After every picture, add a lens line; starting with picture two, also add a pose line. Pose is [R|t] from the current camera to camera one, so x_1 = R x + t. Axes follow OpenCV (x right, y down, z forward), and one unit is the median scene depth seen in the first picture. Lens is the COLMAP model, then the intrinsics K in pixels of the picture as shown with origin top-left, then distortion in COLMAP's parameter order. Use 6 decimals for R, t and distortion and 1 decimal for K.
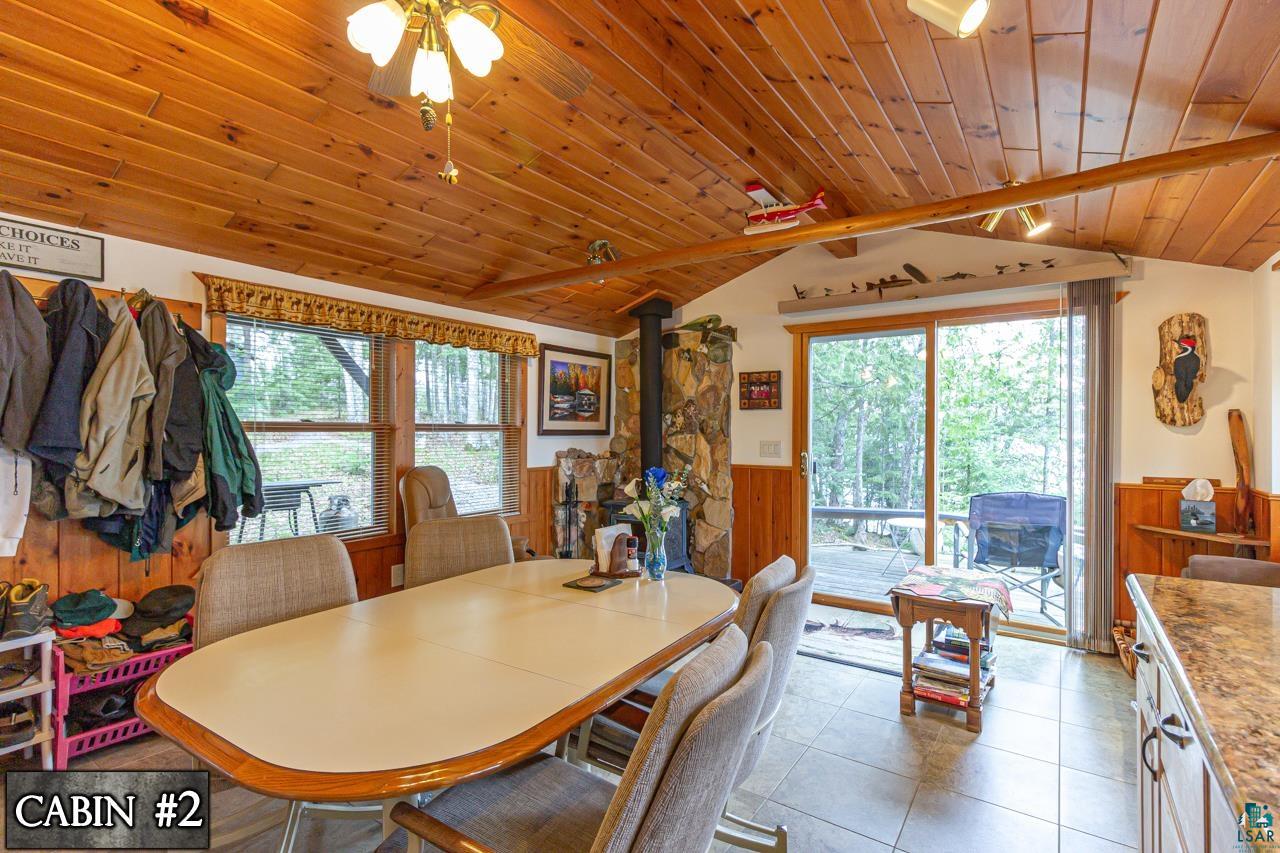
lens RADIAL K [[607.0, 0, 643.7], [0, 607.0, 421.2], [0, 0, 1]] dist [0.006086, 0.000680]
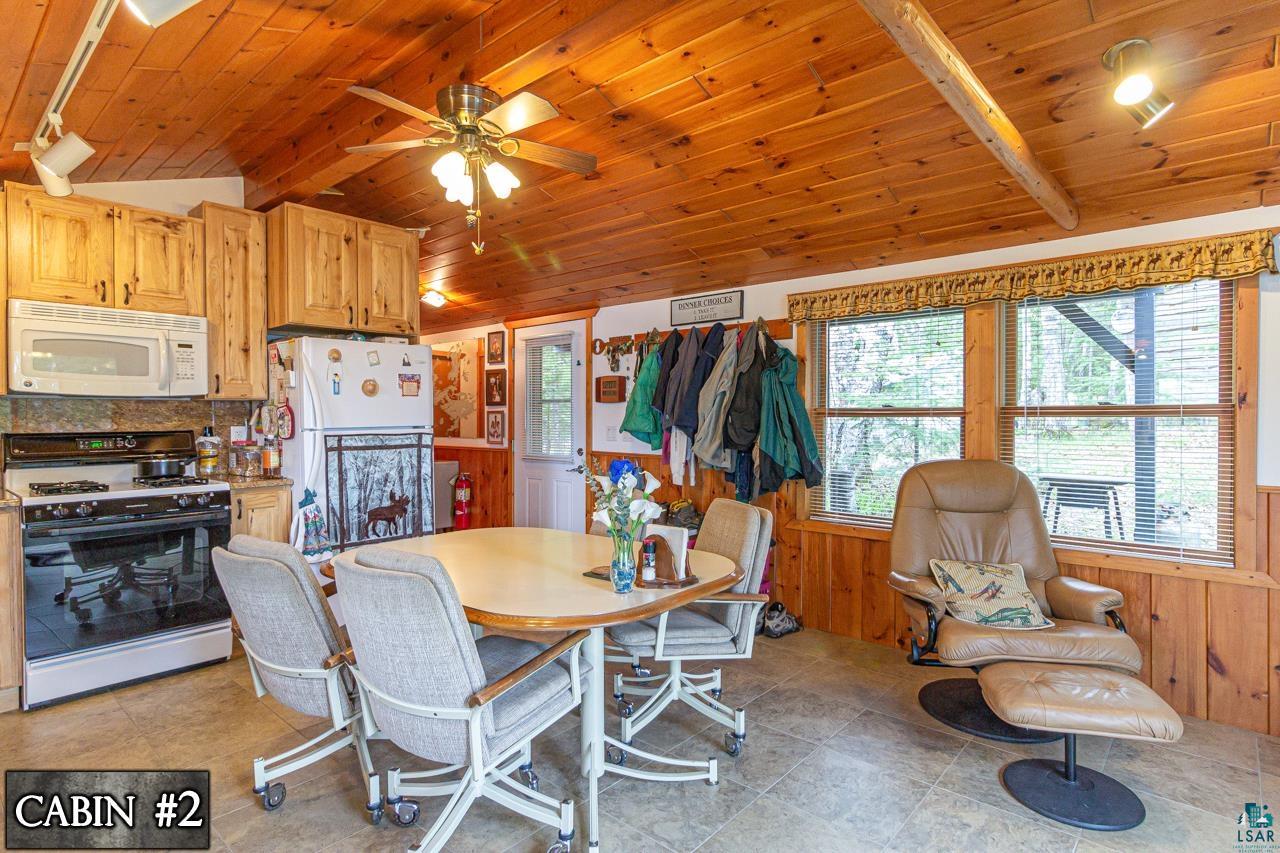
lens RADIAL K [[652.6, 0, 638.7], [0, 652.6, 426.8], [0, 0, 1]] dist [0.019525, 0.000122]
pose [[-0.126168, 0.007228, -0.991983, 0.697873], [0.004385, 0.999968, 0.006728, 0.028064], [0.991999, -0.003501, -0.126196, 0.853009]]
